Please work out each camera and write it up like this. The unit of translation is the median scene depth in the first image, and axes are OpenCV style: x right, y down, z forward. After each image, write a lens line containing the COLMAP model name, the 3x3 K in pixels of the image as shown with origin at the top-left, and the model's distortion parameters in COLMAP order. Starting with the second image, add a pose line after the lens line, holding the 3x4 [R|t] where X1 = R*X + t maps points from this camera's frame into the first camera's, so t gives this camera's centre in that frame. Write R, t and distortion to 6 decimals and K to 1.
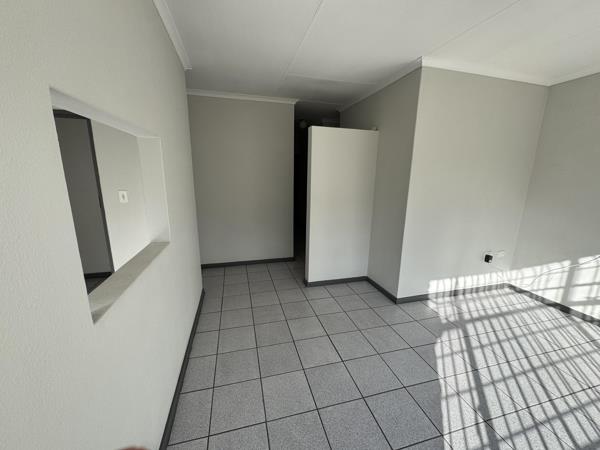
lens RADIAL K [[240.4, 0, 300.0], [0, 240.4, 225.0], [0, 0, 1]] dist [-0.000708, -0.000096]
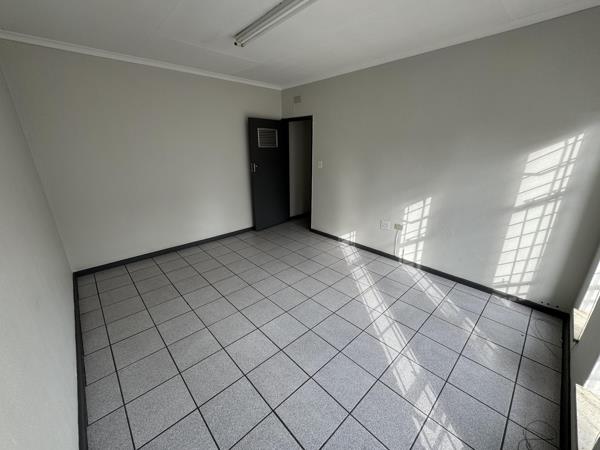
lens RADIAL K [[236.9, 0, 300.0], [0, 236.9, 225.0], [0, 0, 1]] dist [-0.000761, -0.000135]
pose [[0.888814, -0.159775, 0.429513, -0.101825], [0.118107, 0.985456, 0.122177, 0.004964], [-0.442787, -0.057864, 0.894758, -0.025403]]
